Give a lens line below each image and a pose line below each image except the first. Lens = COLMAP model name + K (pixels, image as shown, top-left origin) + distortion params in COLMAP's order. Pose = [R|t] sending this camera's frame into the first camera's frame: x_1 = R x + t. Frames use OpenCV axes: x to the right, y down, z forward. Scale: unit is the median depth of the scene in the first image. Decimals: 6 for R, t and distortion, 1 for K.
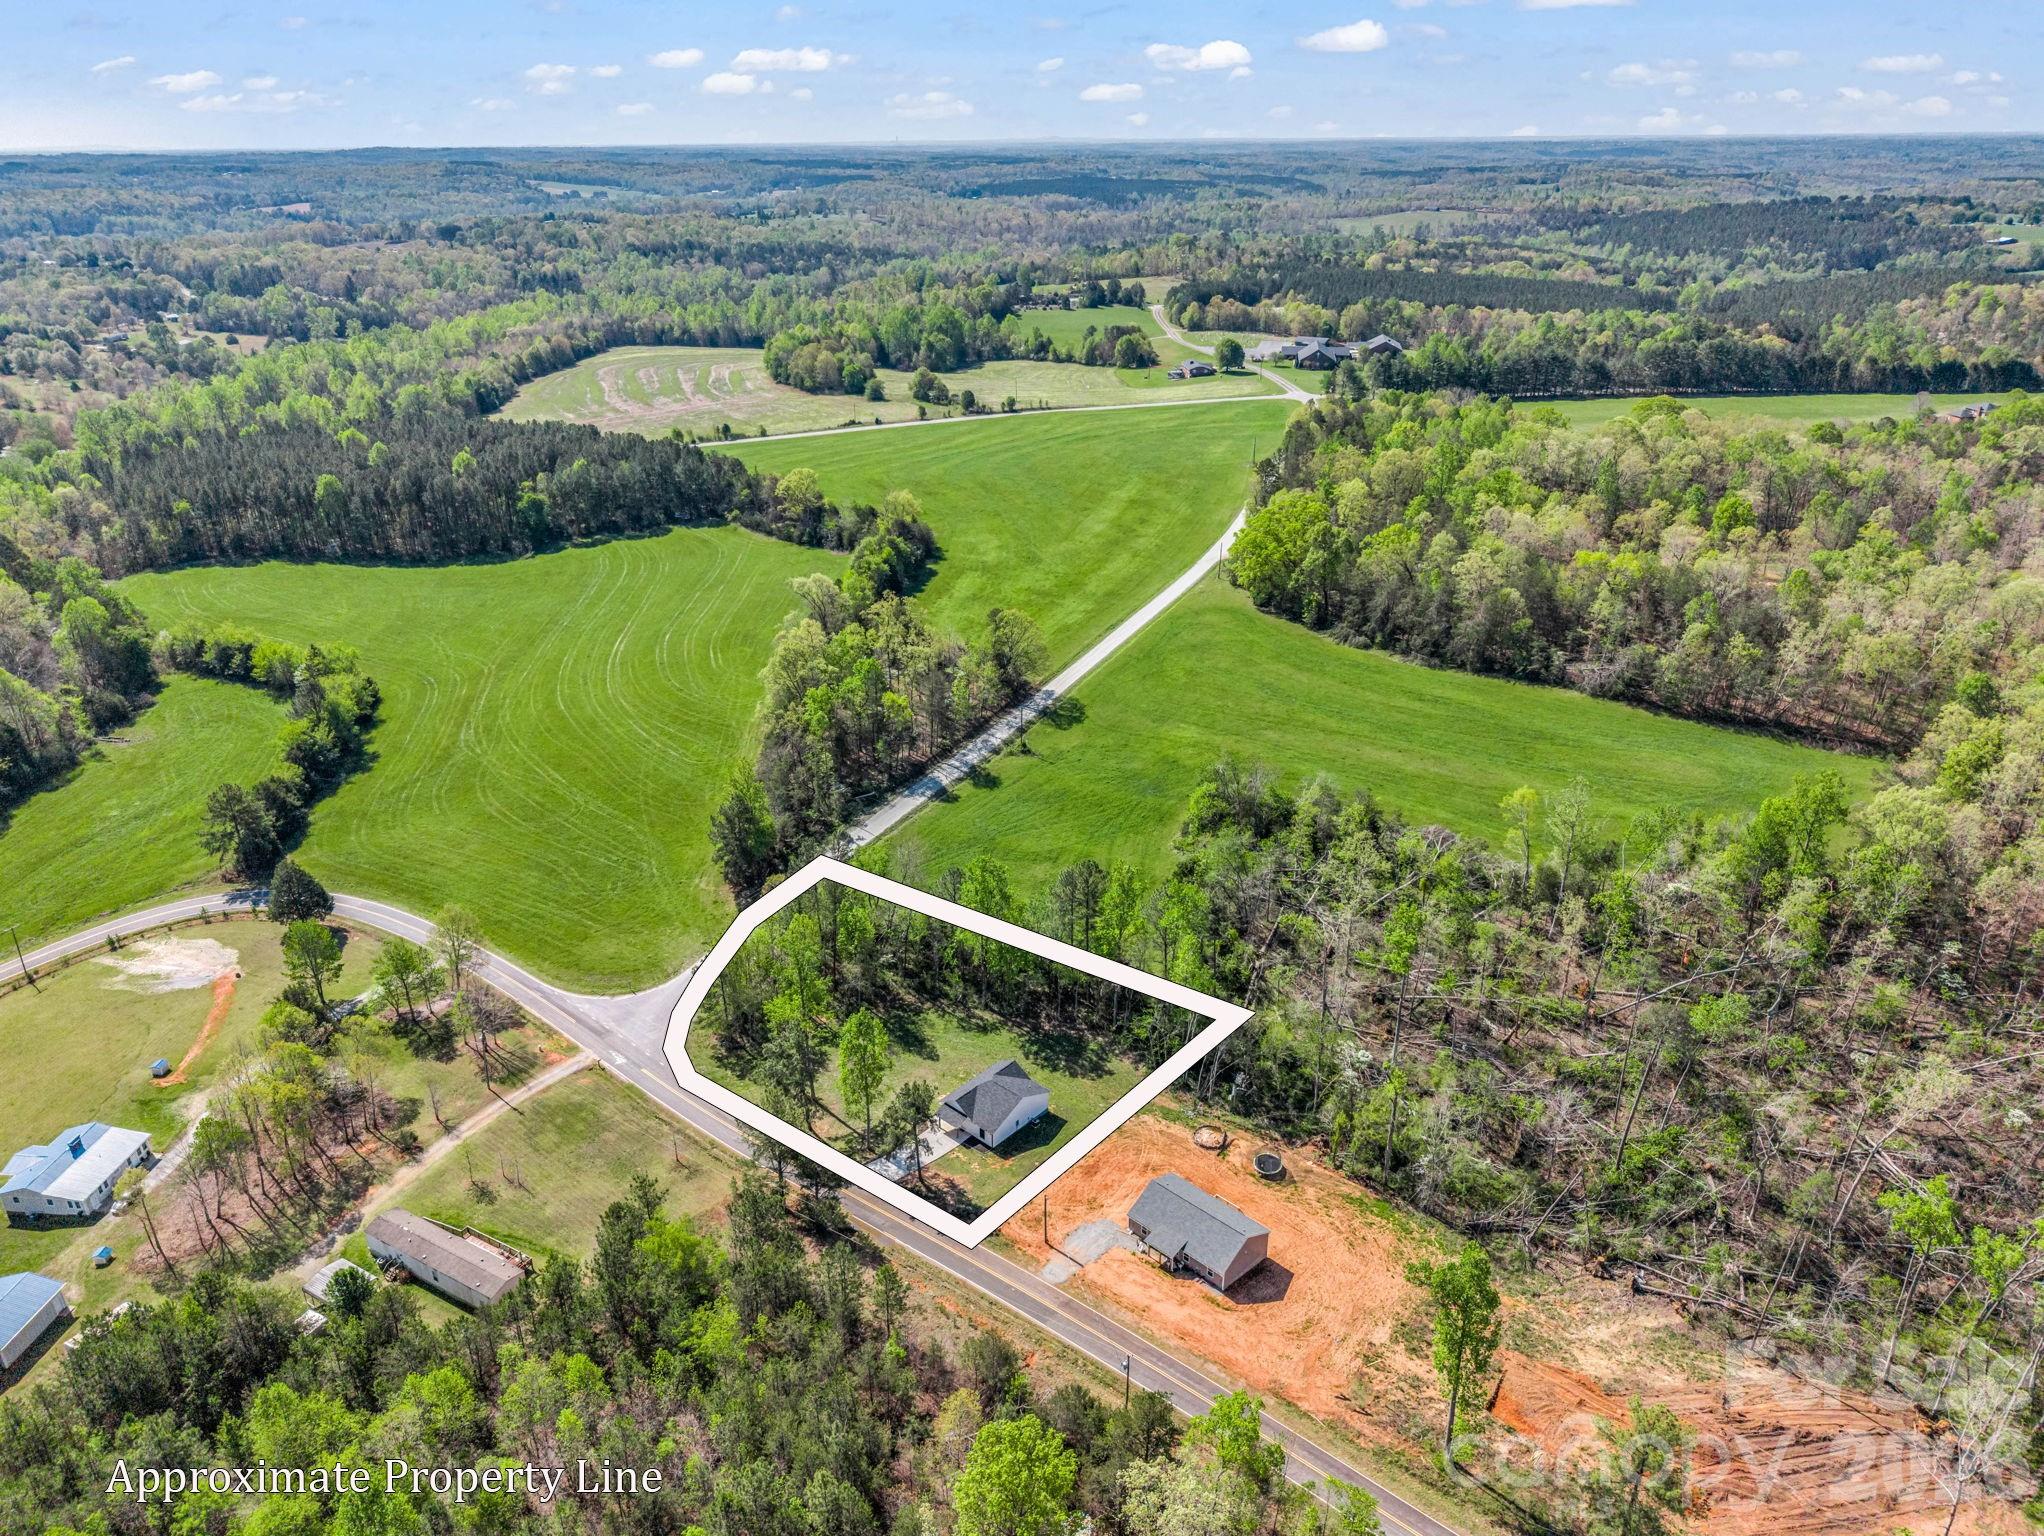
lens RADIAL K [[1409.7, 0, 1028.3], [0, 1409.7, 813.4], [0, 0, 1]] dist [0.073460, -0.172678]
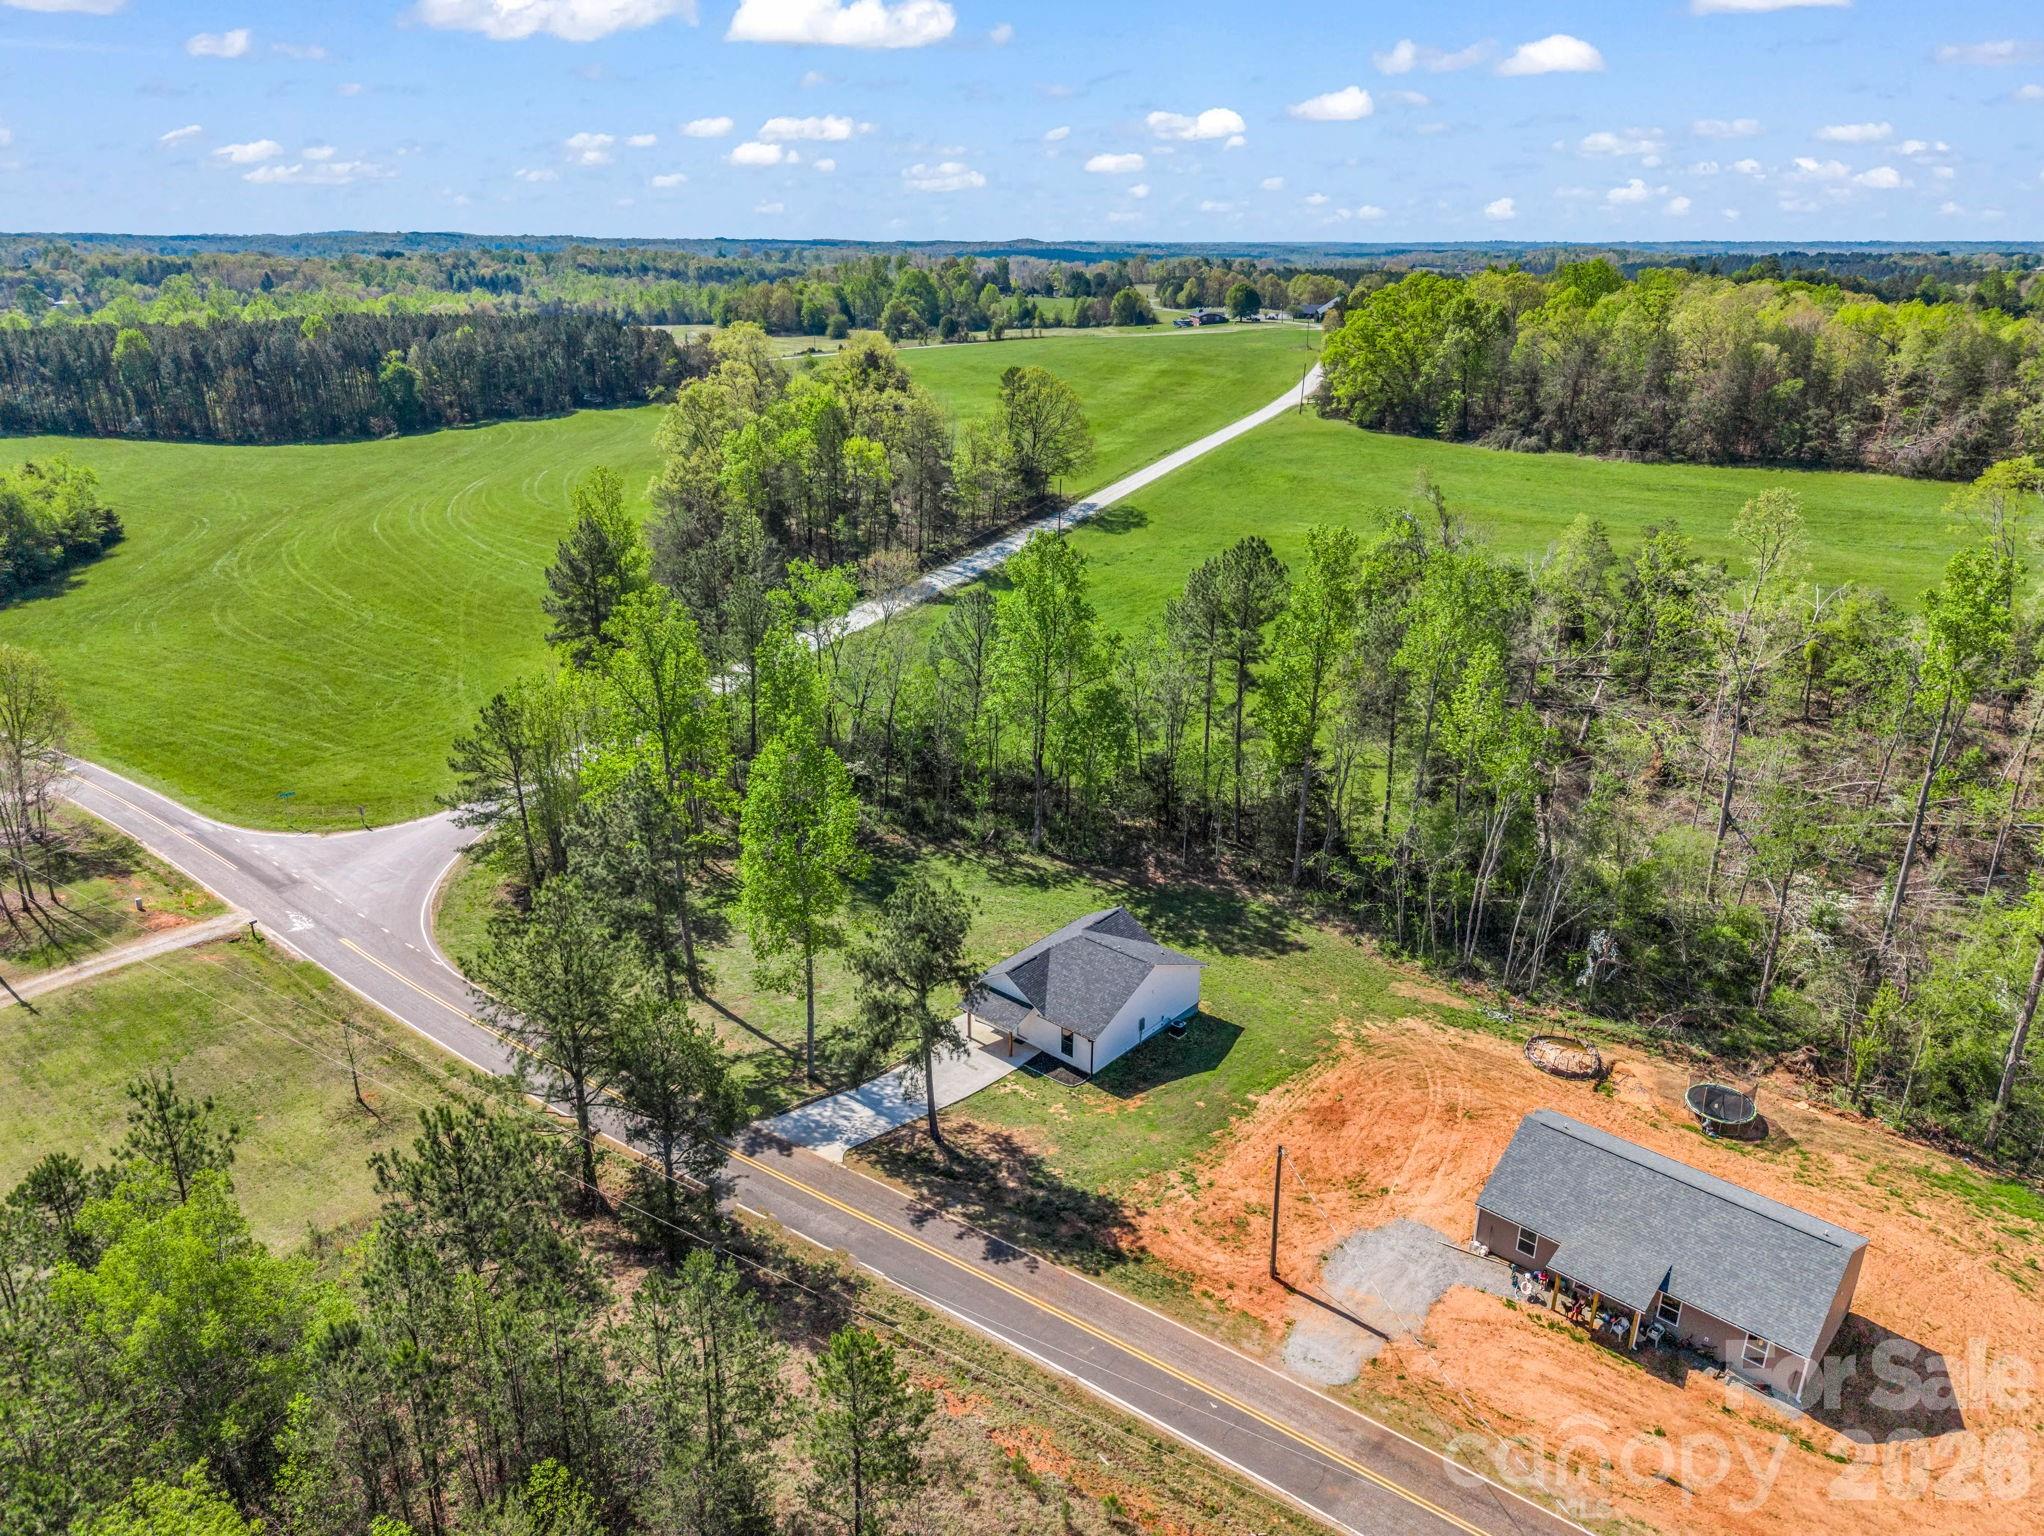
lens RADIAL K [[1379.5, 0, 1026.5], [0, 1379.5, 817.2], [0, 0, 1]] dist [0.003915, 0.003480]
pose [[0.999533, 0.002123, 0.030492, -0.040830], [0.000081, 0.997398, -0.072089, 0.130008], [-0.030566, 0.072057, 0.996932, 0.393437]]
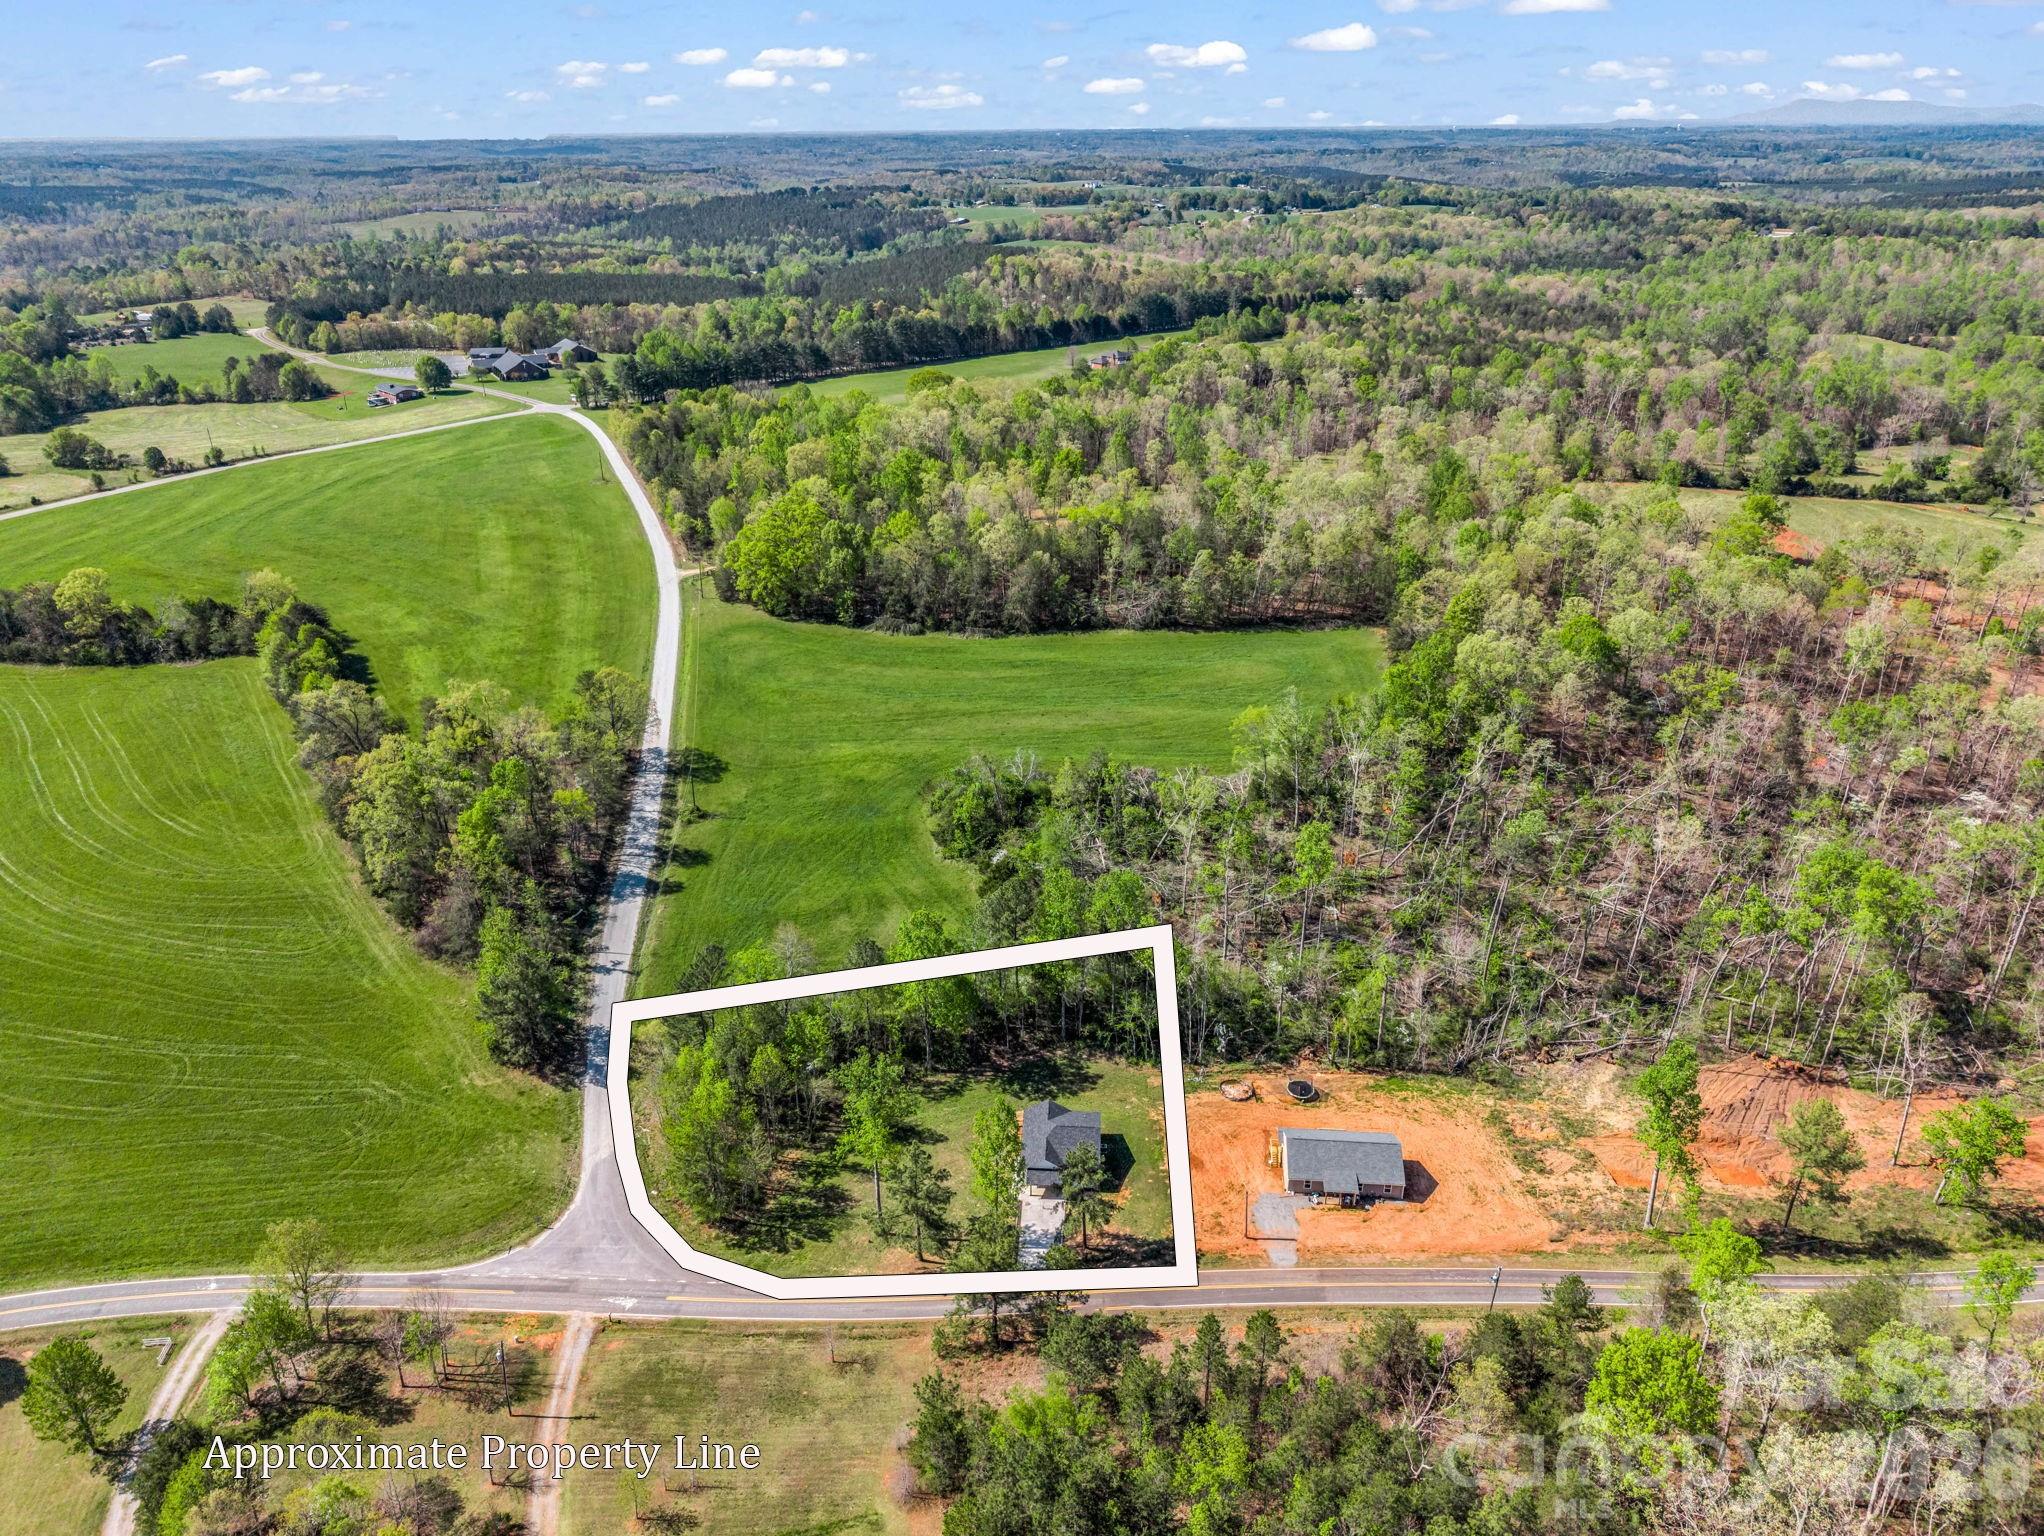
lens RADIAL K [[1418.0, 0, 1027.9], [0, 1418.0, 802.6], [0, 0, 1]] dist [0.042958, -0.058330]
pose [[0.769590, -0.270835, 0.578256, -0.379266], [0.275344, 0.957828, 0.082164, -0.072338], [-0.576123, 0.095986, 0.811708, 0.155226]]
